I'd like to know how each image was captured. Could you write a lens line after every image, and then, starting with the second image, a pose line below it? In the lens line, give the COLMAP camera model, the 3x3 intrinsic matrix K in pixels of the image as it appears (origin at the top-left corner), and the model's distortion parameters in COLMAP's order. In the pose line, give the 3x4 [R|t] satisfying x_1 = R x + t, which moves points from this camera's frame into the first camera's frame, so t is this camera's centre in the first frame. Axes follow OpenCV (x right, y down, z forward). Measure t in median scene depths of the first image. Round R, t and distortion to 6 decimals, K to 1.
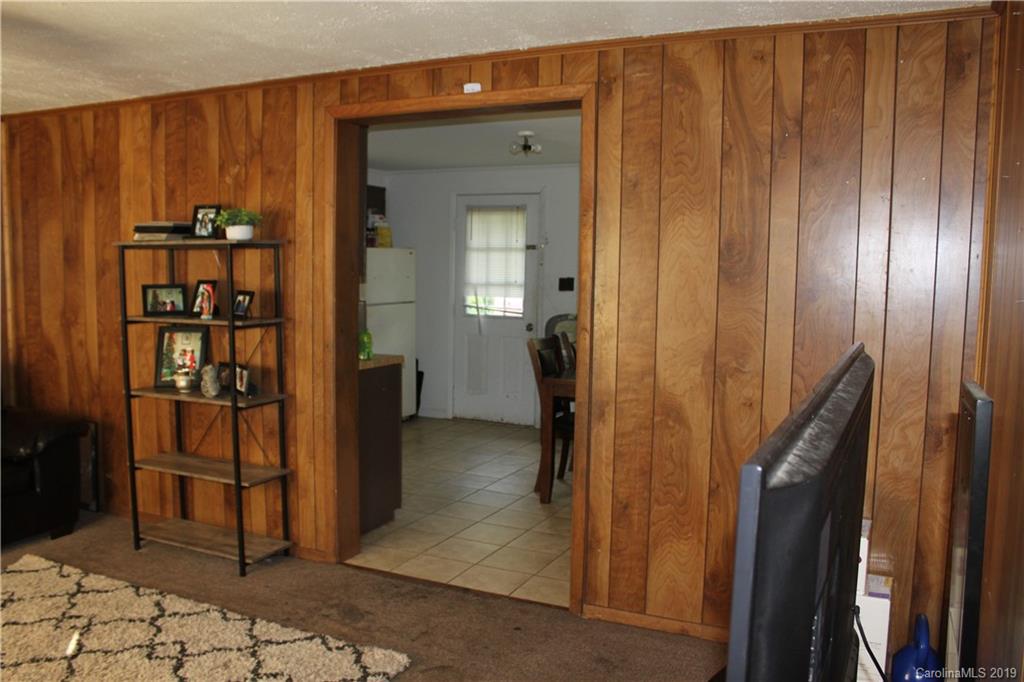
lens RADIAL K [[858.1, 0, 512.0], [0, 858.1, 341.0], [0, 0, 1]] dist [-0.156574, 0.138009]
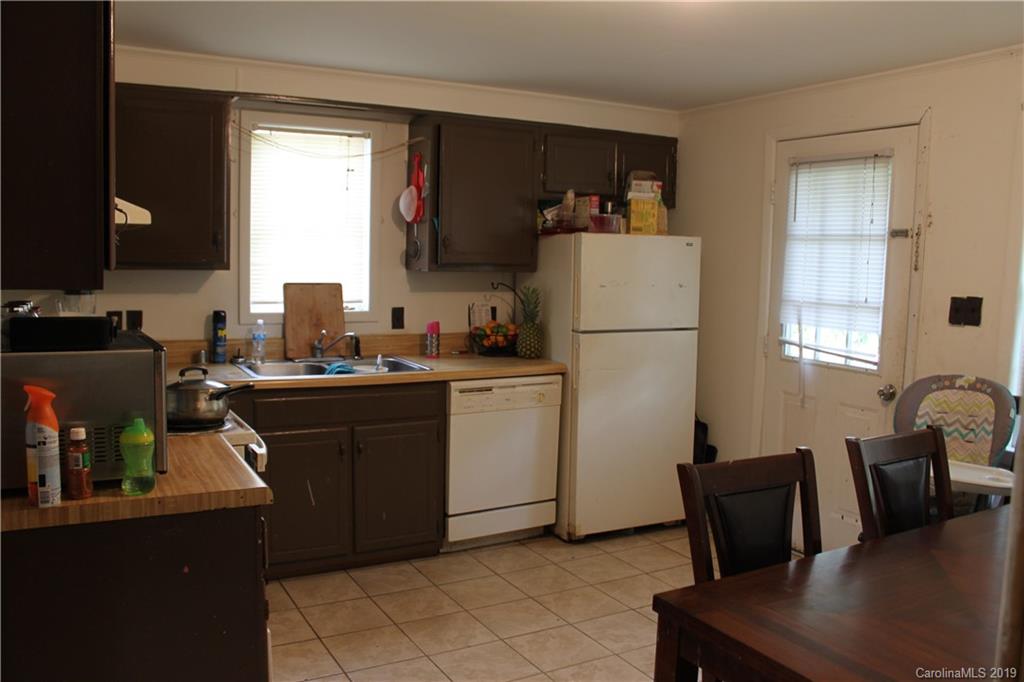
lens RADIAL K [[858.1, 0, 512.0], [0, 858.1, 341.0], [0, 0, 1]] dist [-0.156574, 0.138009]
pose [[0.816454, 0.061207, -0.574157, 0.164387], [-0.061247, 0.997936, 0.019289, -0.057628], [0.574153, 0.019417, 0.818518, 0.643796]]
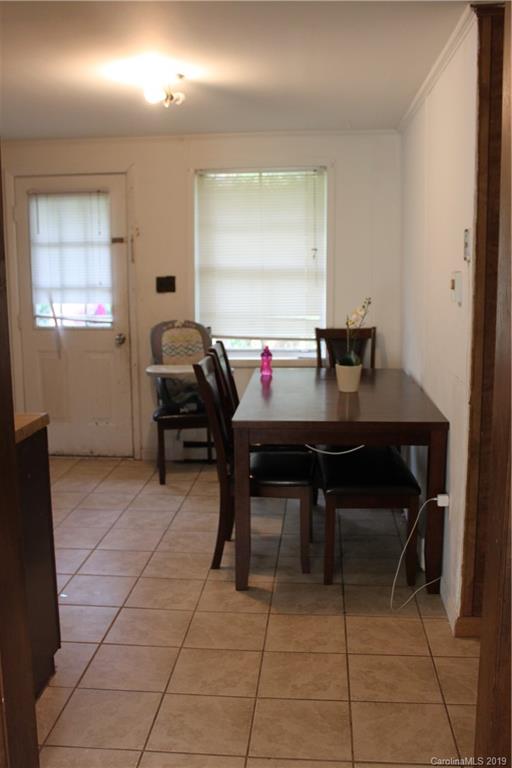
lens RADIAL K [[739.5, 0, 256.0], [0, 739.5, 384.0], [0, 0, 1]] dist [-0.101822, 0.001118]
pose [[0.935342, -0.081431, 0.344244, -0.144701], [0.055694, 0.994906, 0.084020, -0.034087], [-0.349333, -0.059415, 0.935113, 0.399936]]
